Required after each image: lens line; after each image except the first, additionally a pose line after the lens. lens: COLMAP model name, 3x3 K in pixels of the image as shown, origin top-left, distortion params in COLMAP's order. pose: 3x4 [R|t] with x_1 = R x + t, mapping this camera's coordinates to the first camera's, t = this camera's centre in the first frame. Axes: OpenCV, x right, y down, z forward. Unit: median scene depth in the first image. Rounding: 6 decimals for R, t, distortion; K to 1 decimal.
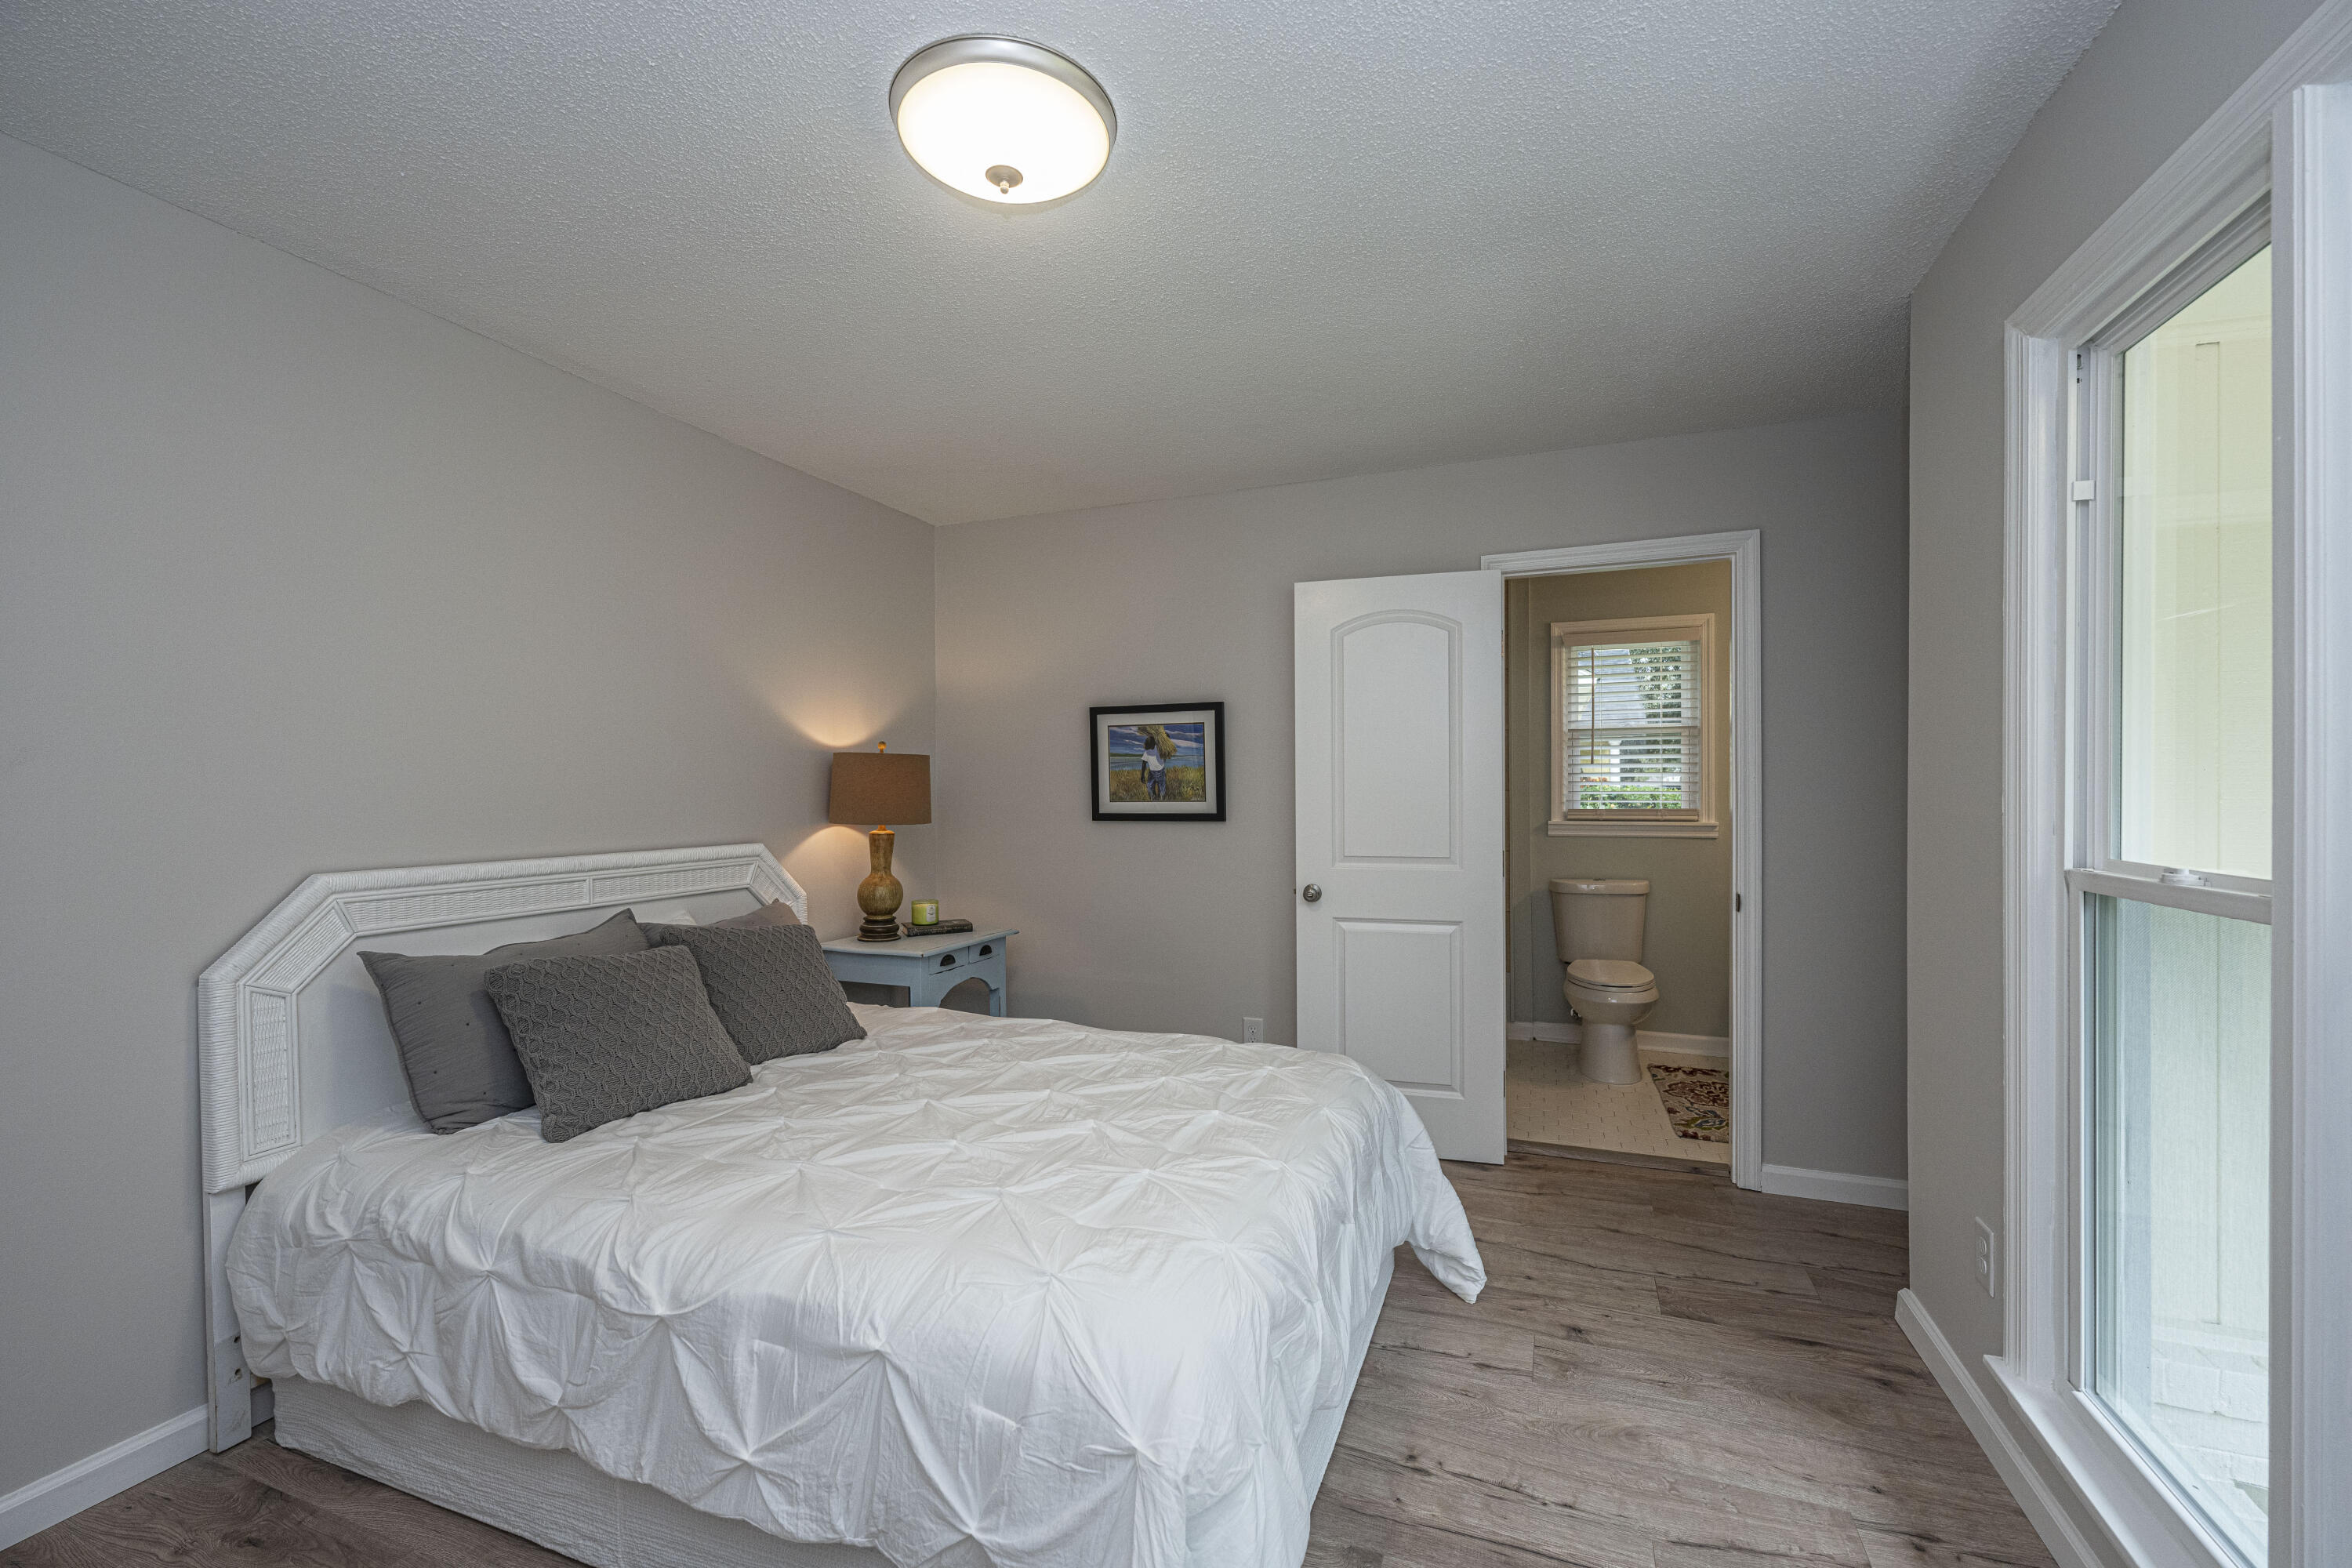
lens RADIAL K [[965.1, 0, 1197.4], [0, 965.1, 795.7], [0, 0, 1]] dist [-0.000951, -0.000169]
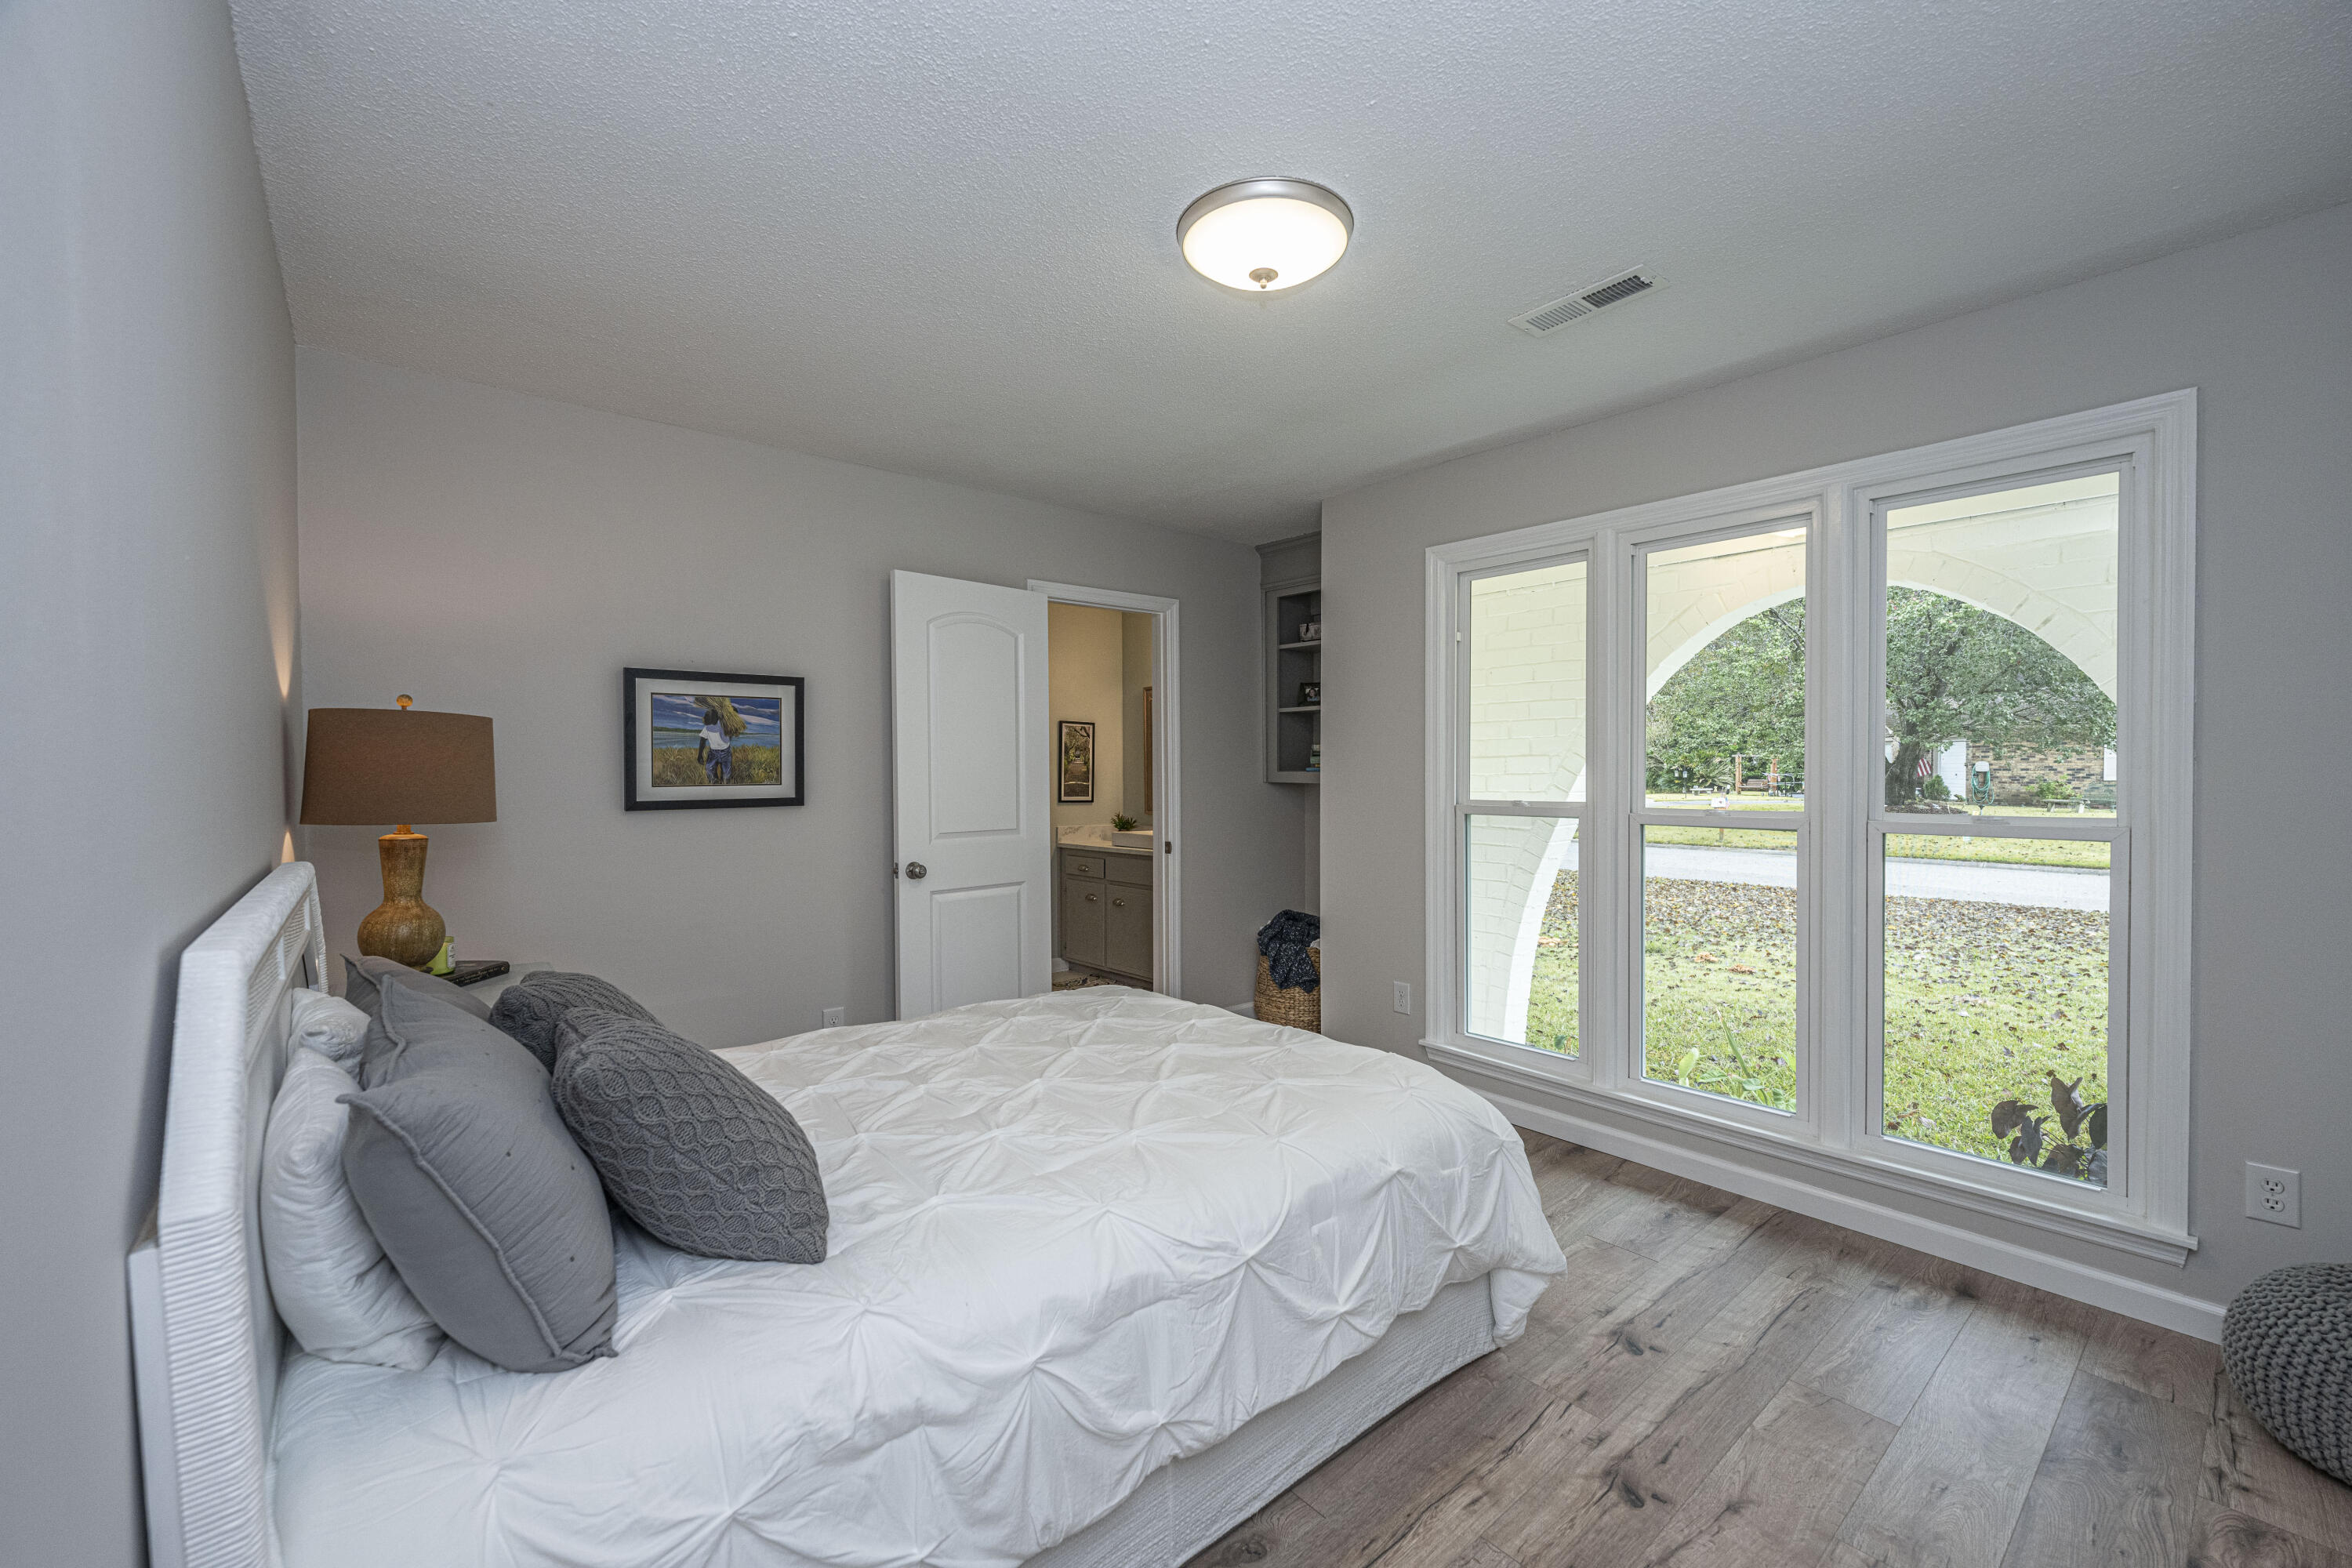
lens RADIAL K [[965.1, 0, 1197.4], [0, 965.1, 795.7], [0, 0, 1]] dist [-0.000951, -0.000169]
pose [[0.457743, -0.020209, 0.888855, -0.624678], [0.009312, 0.999796, 0.017936, 0.003693], [-0.889036, 0.000067, 0.457838, 0.231258]]
